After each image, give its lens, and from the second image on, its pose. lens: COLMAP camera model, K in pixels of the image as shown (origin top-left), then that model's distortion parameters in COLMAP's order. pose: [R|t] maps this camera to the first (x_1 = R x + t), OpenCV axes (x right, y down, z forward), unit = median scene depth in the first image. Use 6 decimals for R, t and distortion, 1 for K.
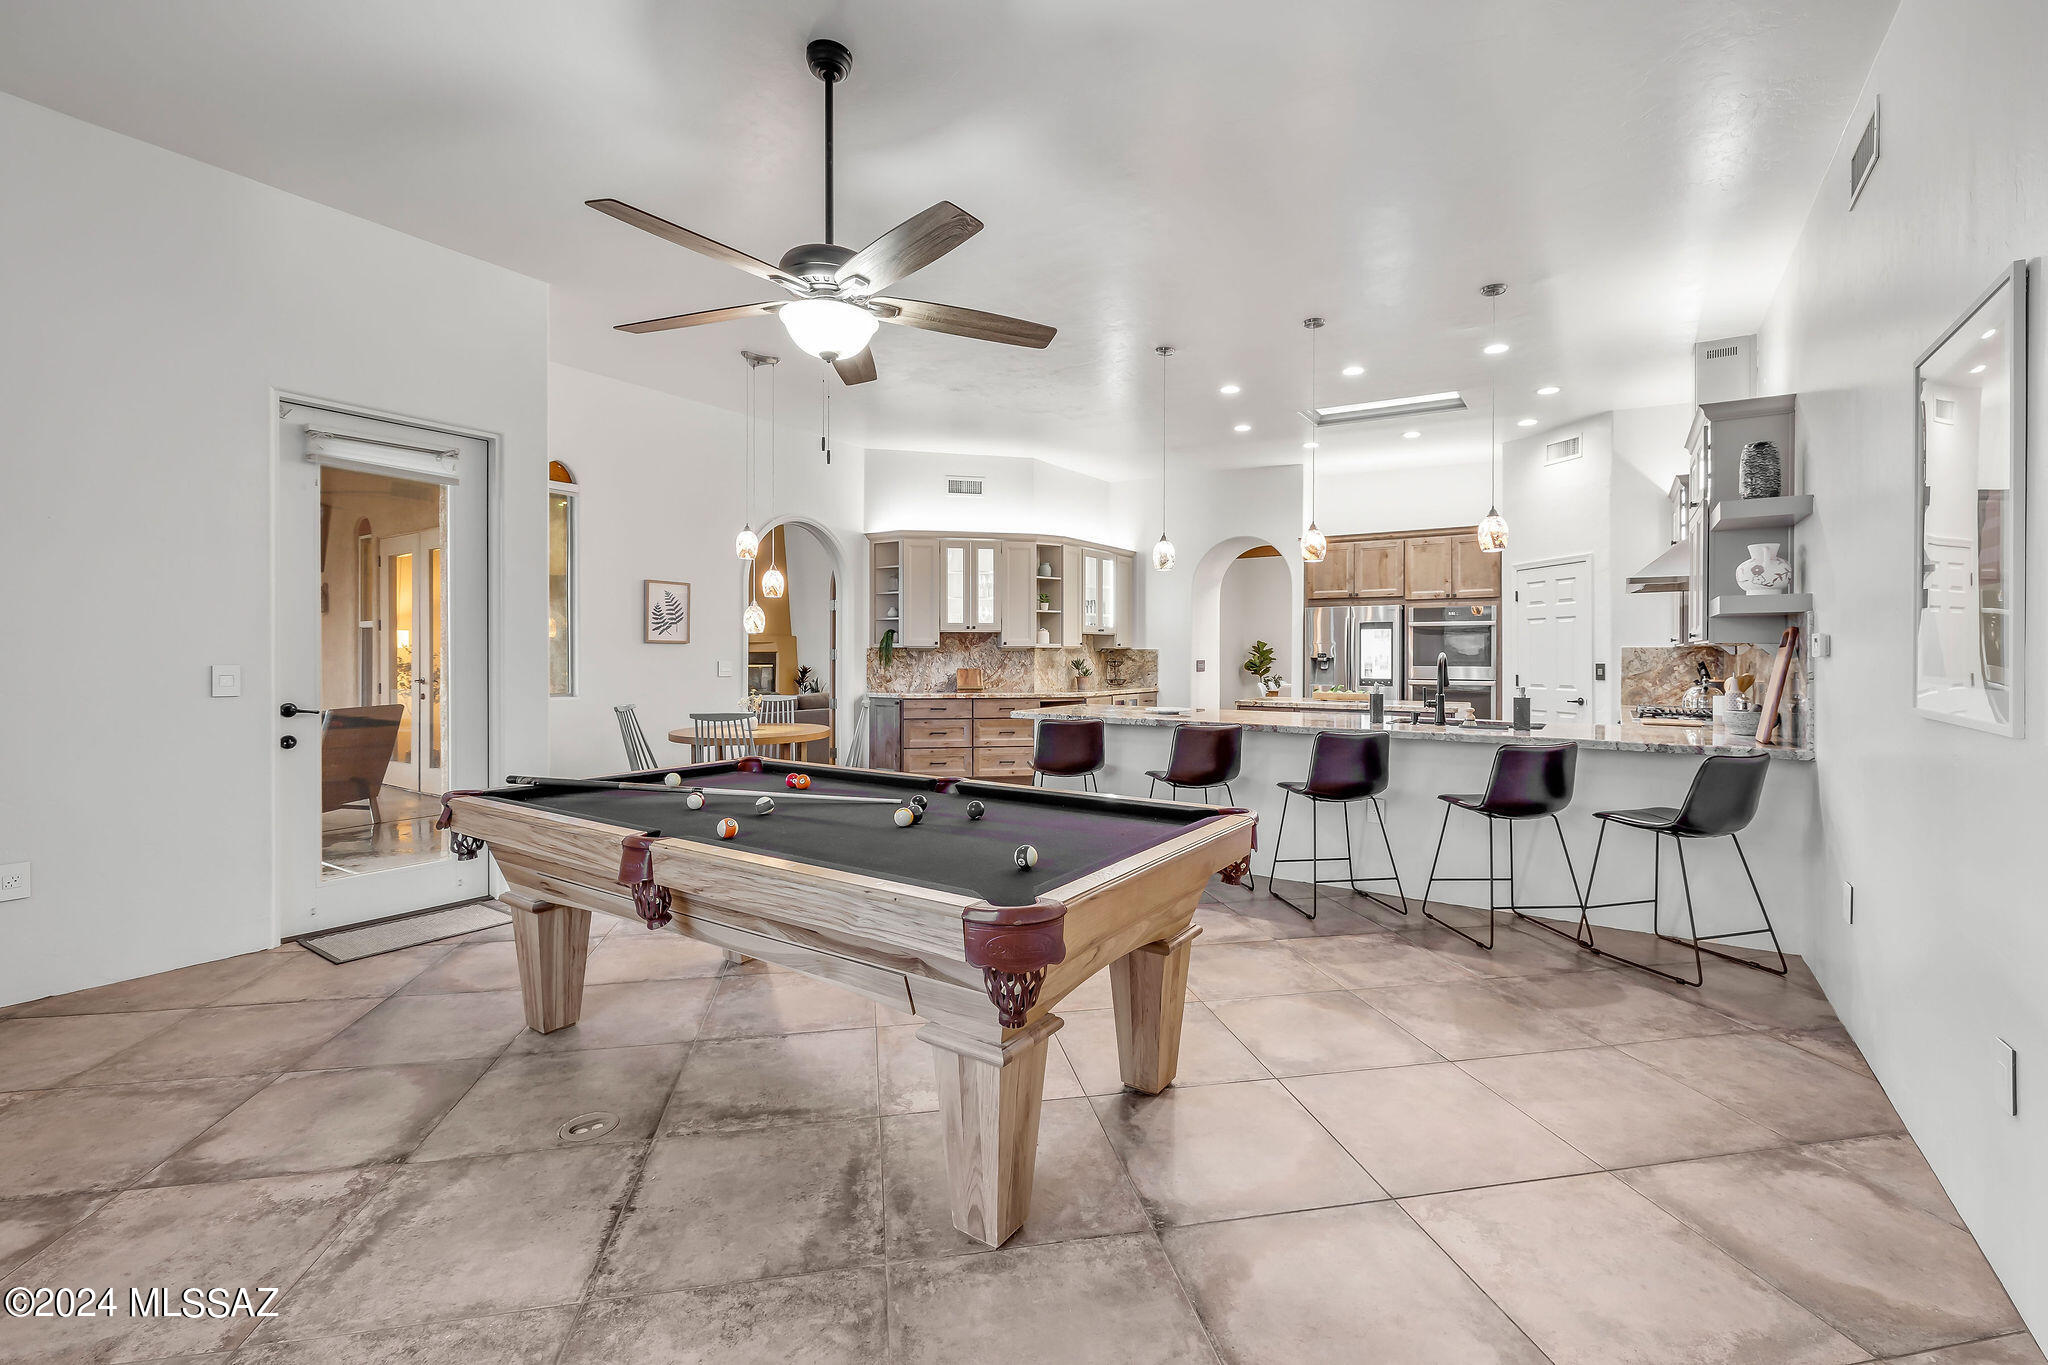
lens RADIAL K [[876.2, 0, 1025.0], [0, 876.2, 660.4], [0, 0, 1]] dist [0.000417, 0.000206]
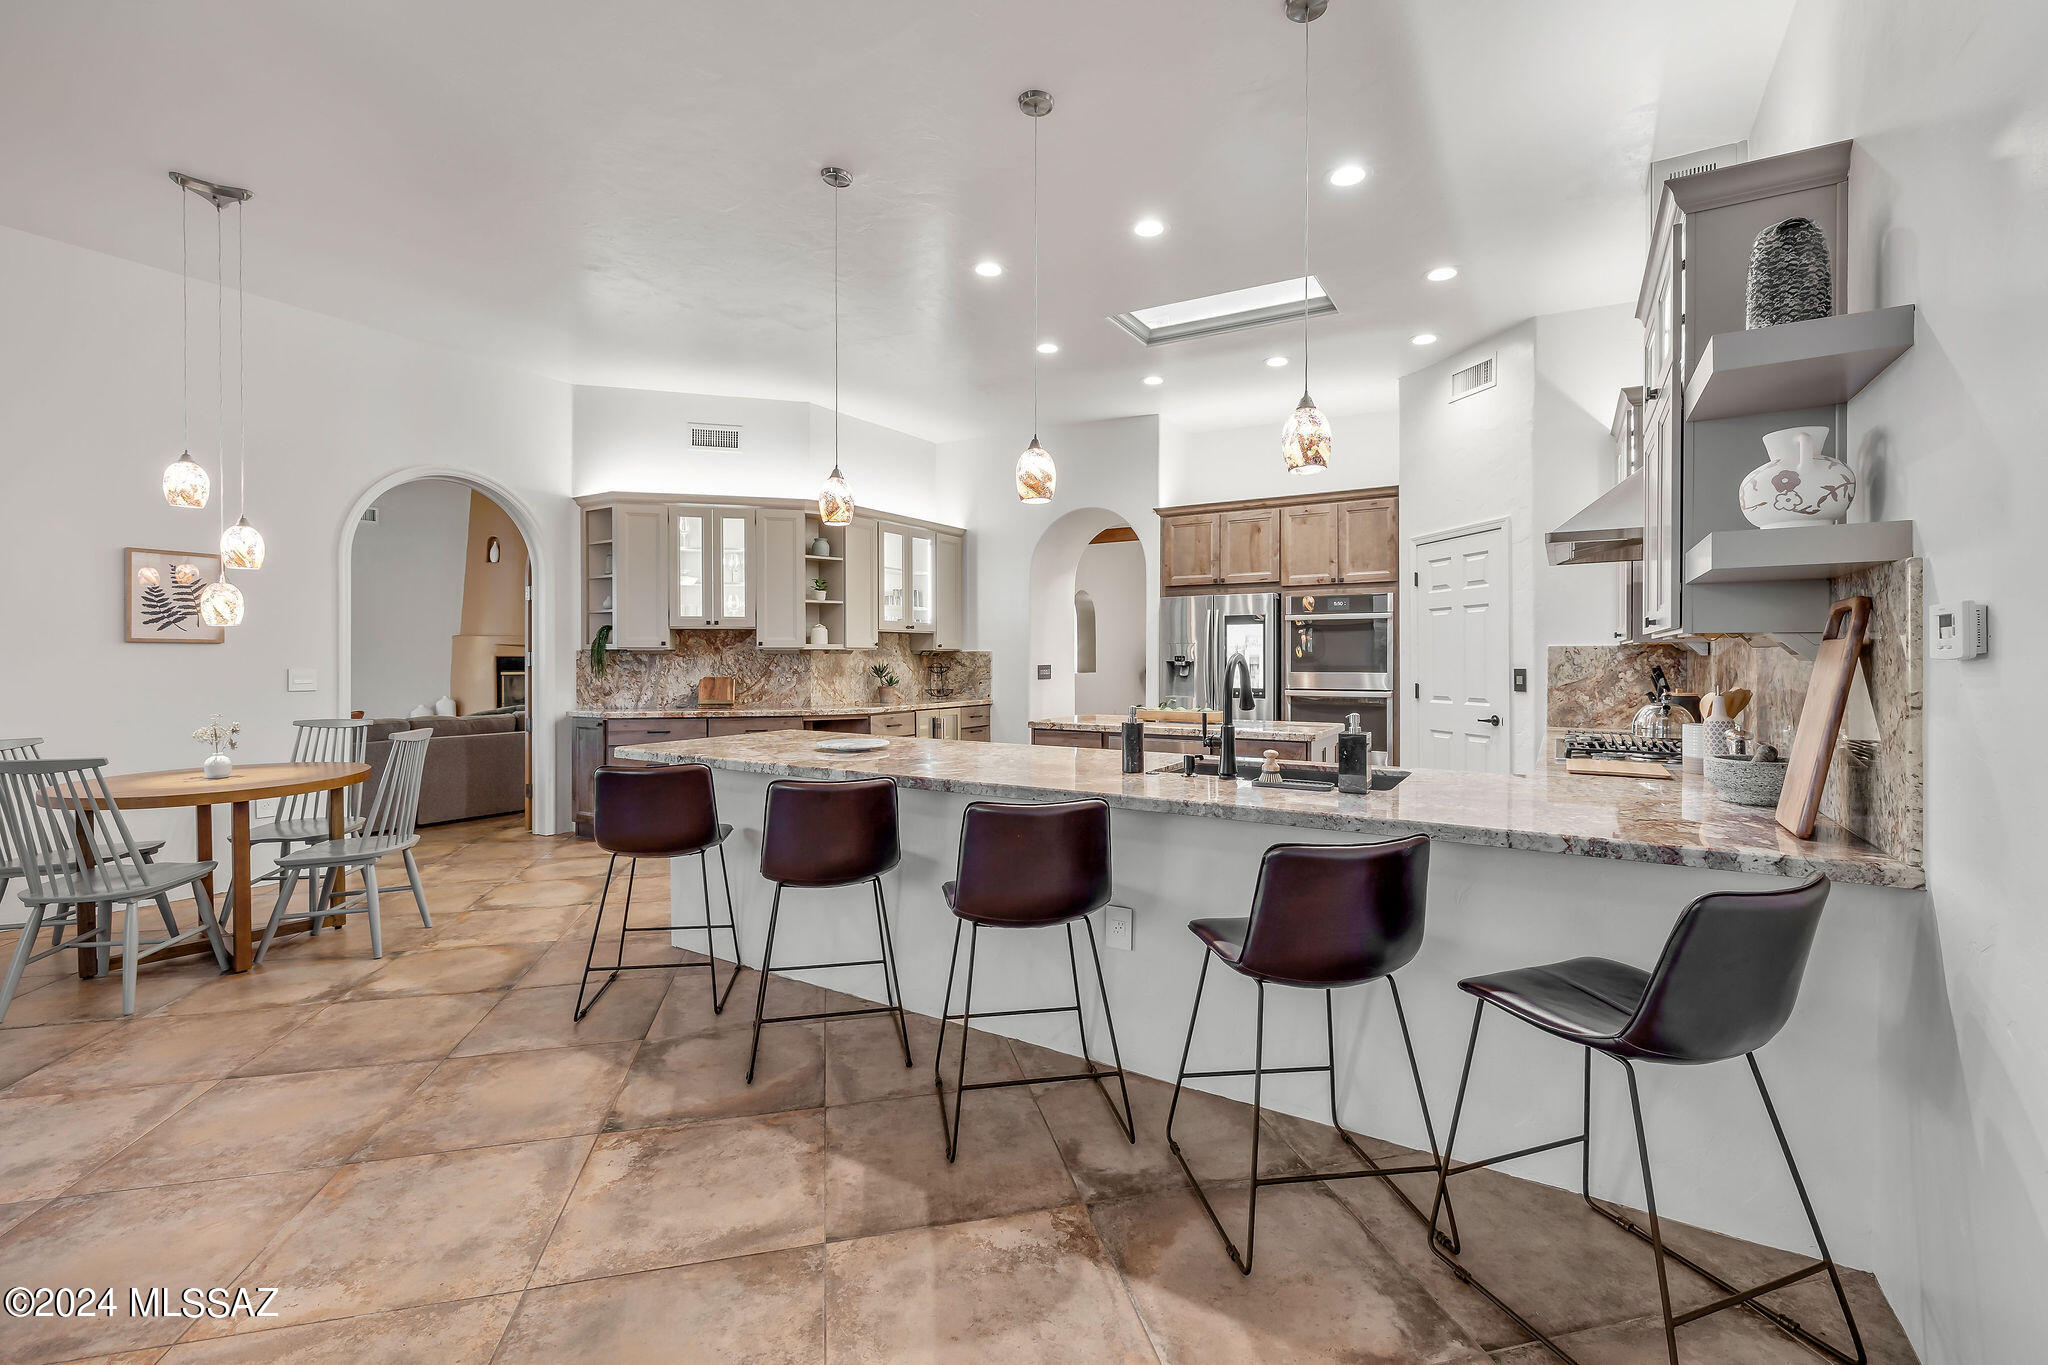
lens RADIAL K [[870.2, 0, 1031.3], [0, 870.2, 667.4], [0, 0, 1]] dist [-0.001387, -0.000419]
pose [[0.999028, -0.002879, 0.043993, 0.185389], [0.002735, 0.999991, 0.003323, -0.000935], [-0.044002, -0.003200, 0.999026, 0.251339]]
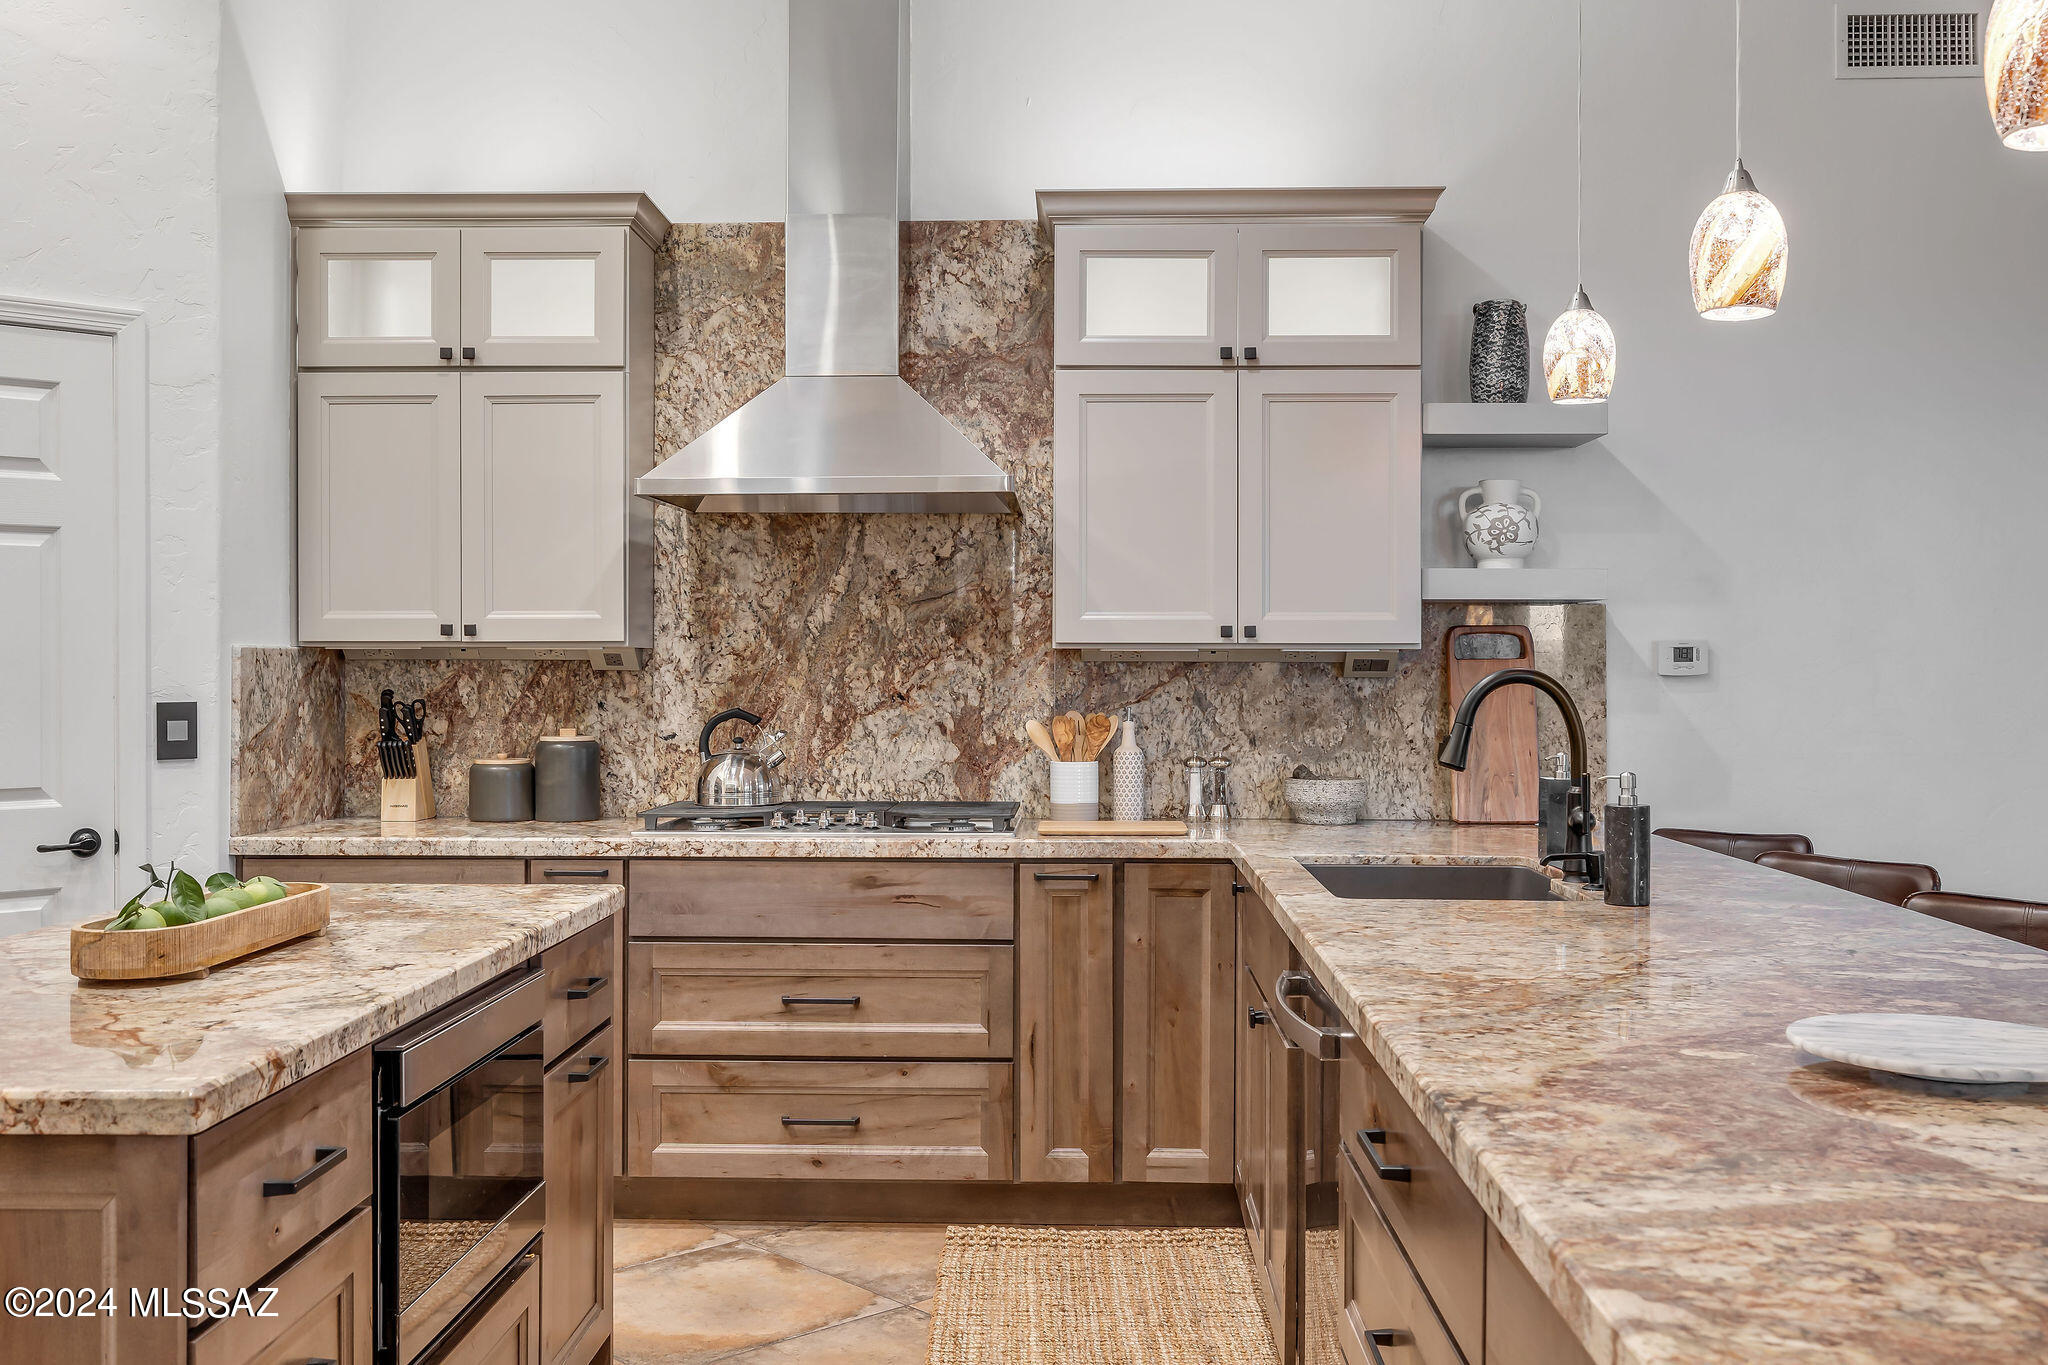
lens RADIAL K [[1865.9, 0, 1026.1], [0, 1865.9, 673.9], [0, 0, 1]] dist [0.000095, 0.003940]
pose [[-0.529075, -0.002987, 0.848570, -0.012531], [0.004155, 0.999973, 0.006110, -0.006962], [-0.848565, 0.006759, -0.529048, 0.897541]]
